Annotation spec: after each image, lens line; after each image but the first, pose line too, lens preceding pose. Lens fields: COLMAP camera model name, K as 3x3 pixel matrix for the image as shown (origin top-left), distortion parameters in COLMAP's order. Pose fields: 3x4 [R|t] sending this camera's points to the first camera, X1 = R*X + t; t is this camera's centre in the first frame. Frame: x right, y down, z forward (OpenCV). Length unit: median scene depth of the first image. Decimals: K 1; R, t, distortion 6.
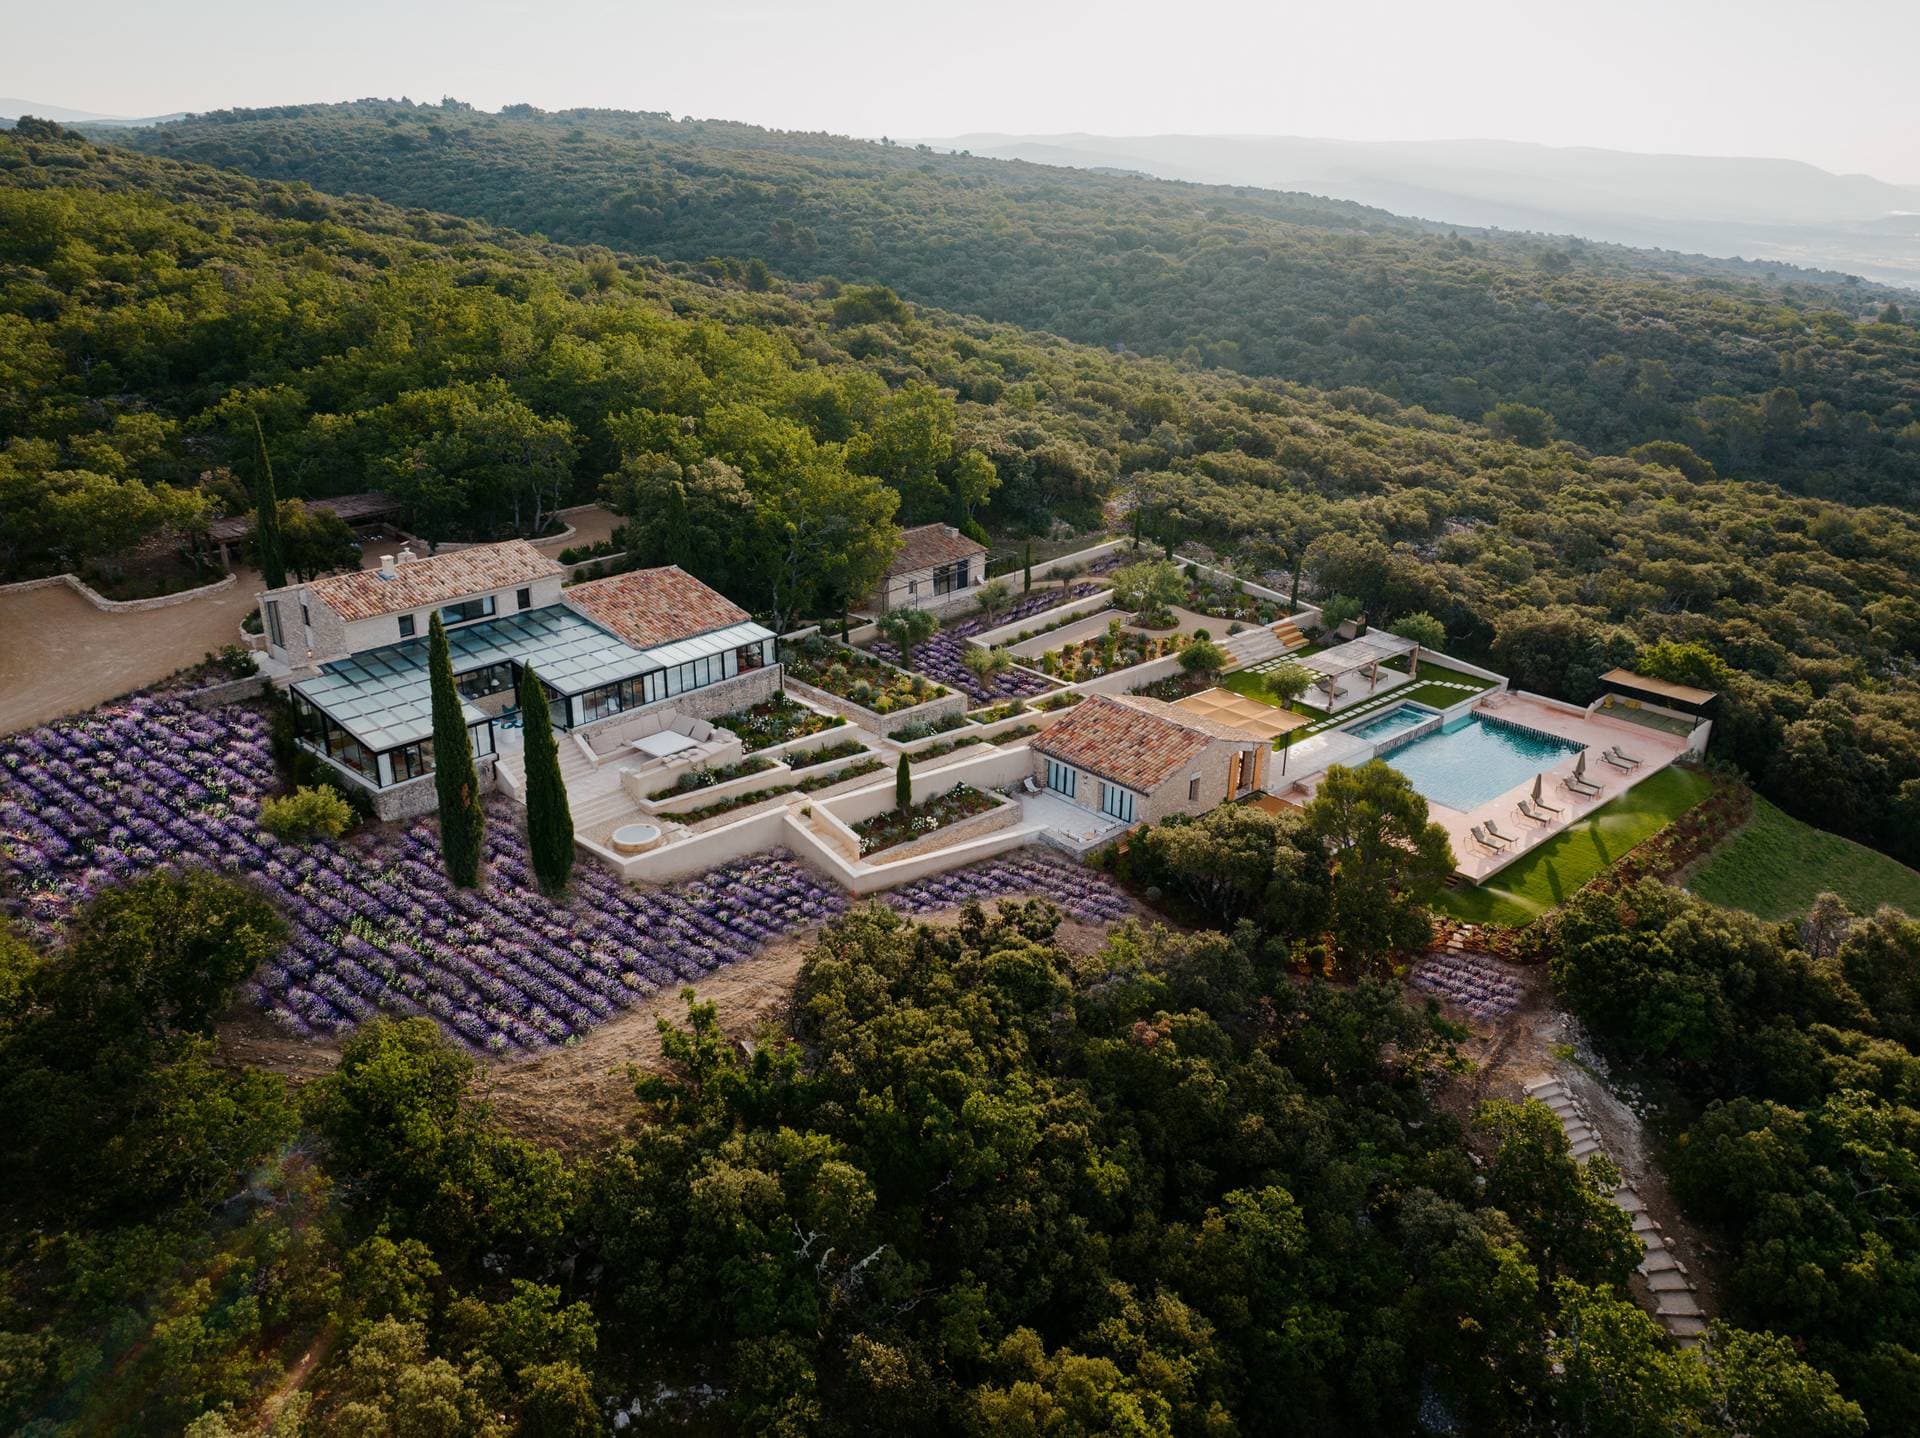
lens RADIAL K [[1367.7, 0, 960.0], [0, 1367.7, 719.0], [0, 0, 1]] dist [-0.005392, -0.001997]
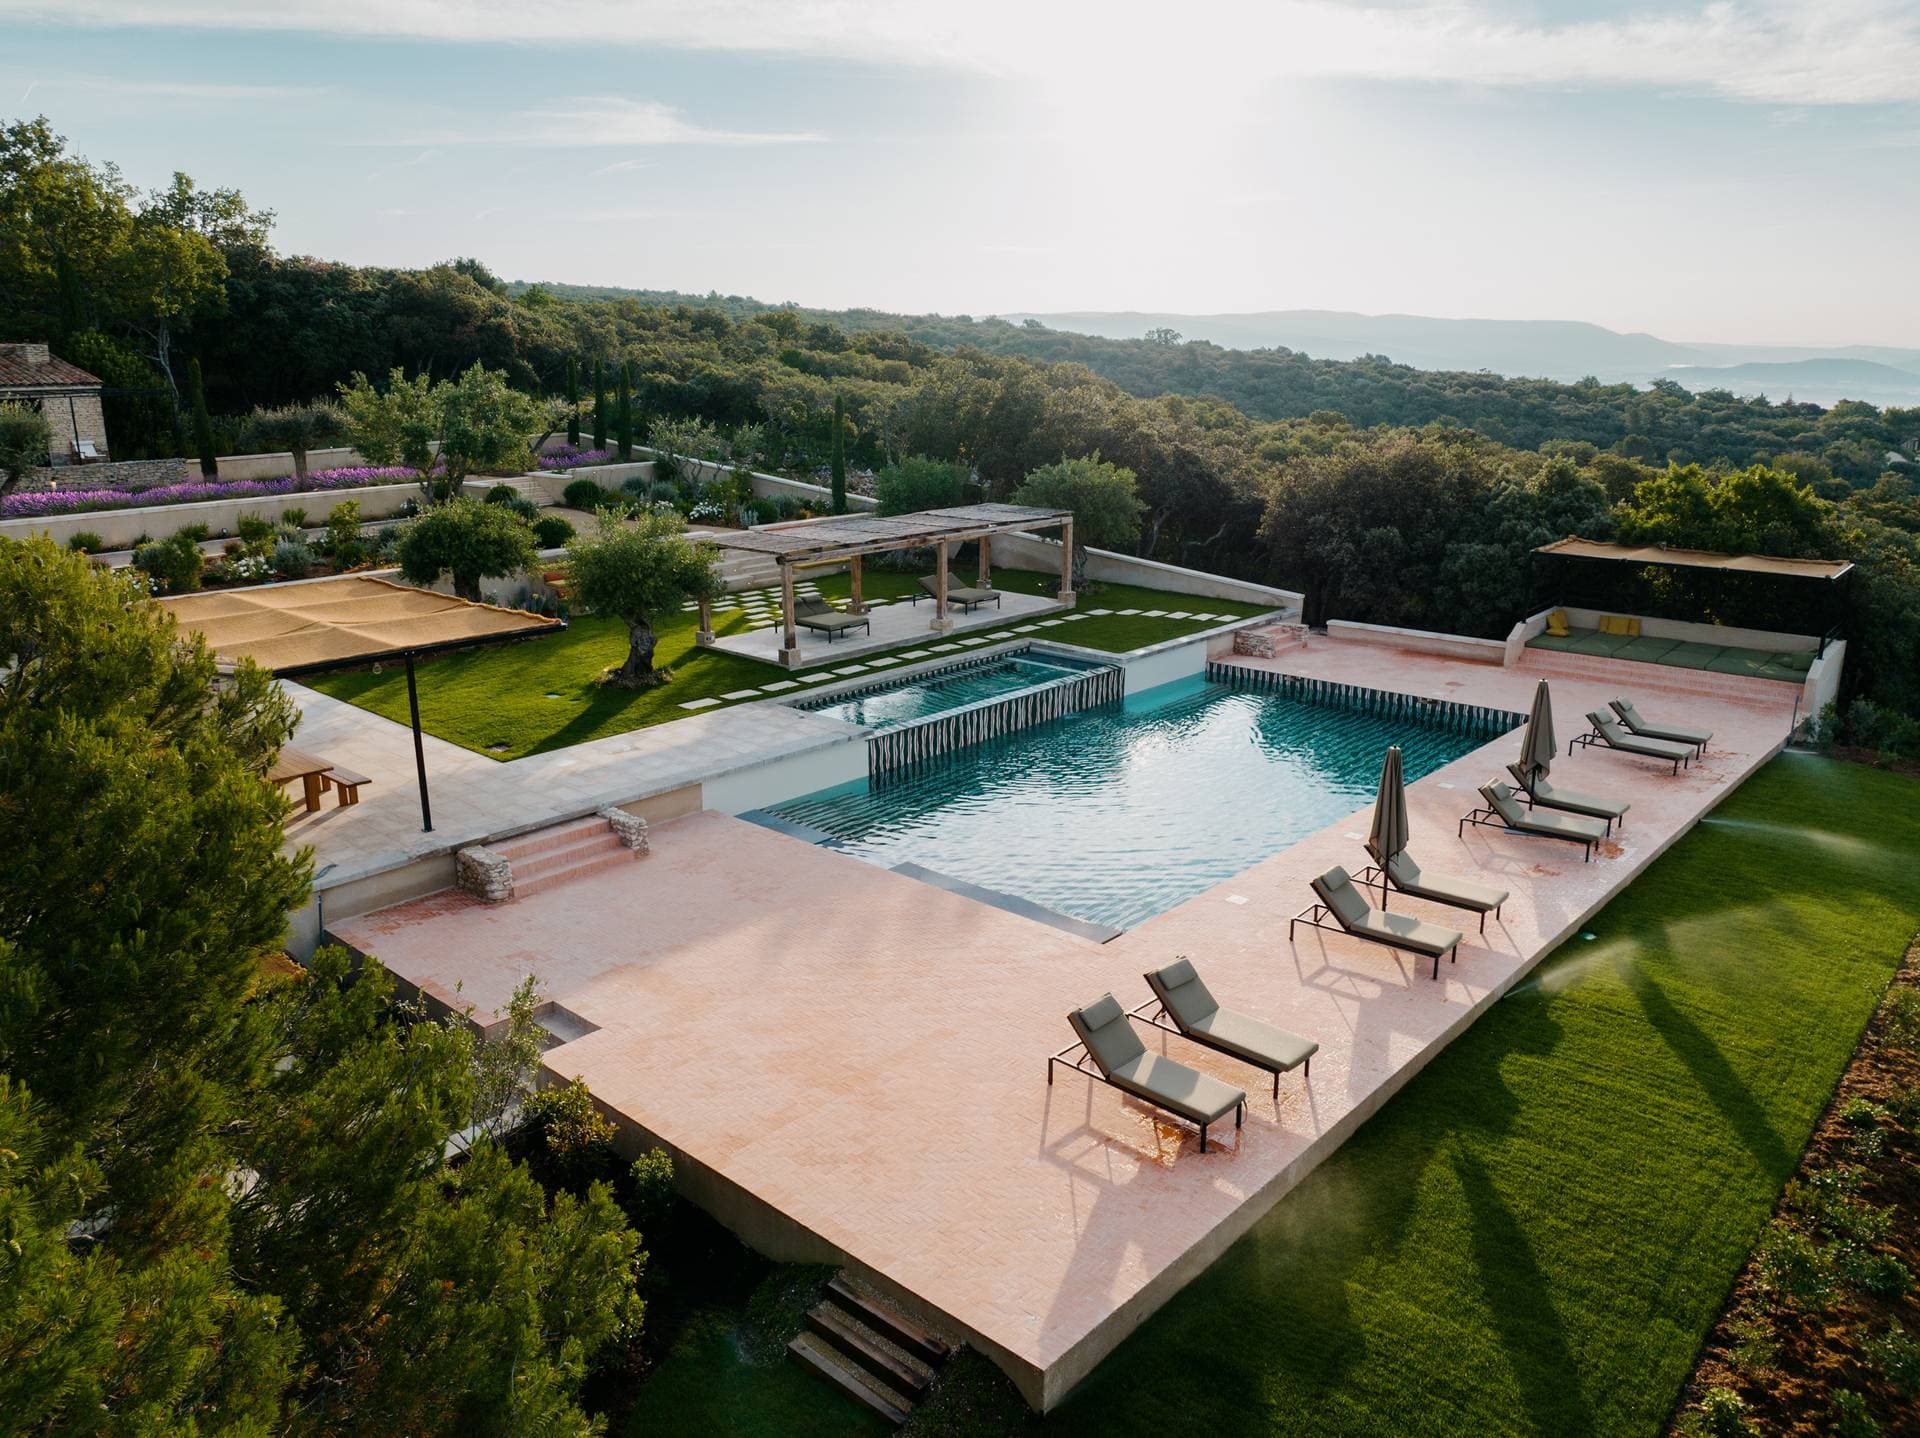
lens RADIAL K [[1367.7, 0, 960.0], [0, 1367.7, 719.0], [0, 0, 1]] dist [-0.005392, -0.001997]
pose [[0.994649, -0.044462, 0.093255, 0.282959], [0.055046, 0.991934, -0.114177, 0.049597], [-0.087426, 0.118699, 0.989074, 0.665865]]
